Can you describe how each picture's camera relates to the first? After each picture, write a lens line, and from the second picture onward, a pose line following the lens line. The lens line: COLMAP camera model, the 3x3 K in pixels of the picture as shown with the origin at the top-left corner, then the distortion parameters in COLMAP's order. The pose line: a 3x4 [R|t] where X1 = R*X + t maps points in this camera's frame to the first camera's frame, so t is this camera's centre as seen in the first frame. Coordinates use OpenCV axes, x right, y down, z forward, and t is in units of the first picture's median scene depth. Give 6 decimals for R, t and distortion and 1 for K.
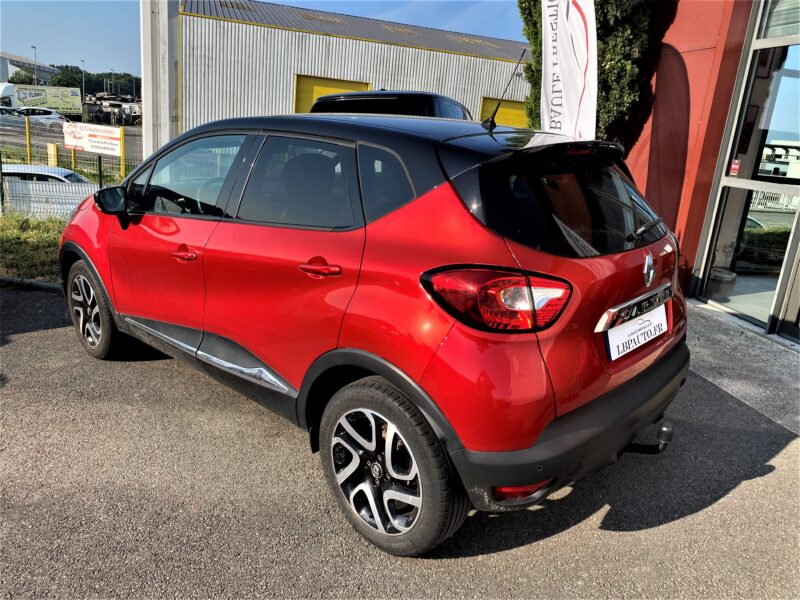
lens RADIAL K [[616.1, 0, 396.2], [0, 616.1, 299.8], [0, 0, 1]] dist [-0.001137, -0.001426]
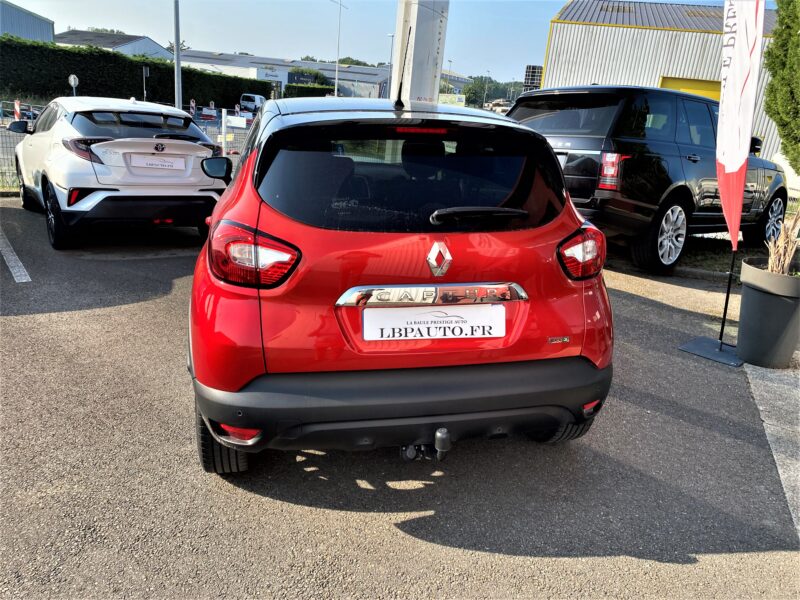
lens RADIAL K [[616.1, 0, 396.2], [0, 616.1, 299.8], [0, 0, 1]] dist [-0.001137, -0.001426]
pose [[0.817691, 0.167416, -0.550775, 0.809299], [-0.173225, 0.983990, 0.041924, -0.012487], [0.548975, 0.061127, 0.833600, 0.184155]]
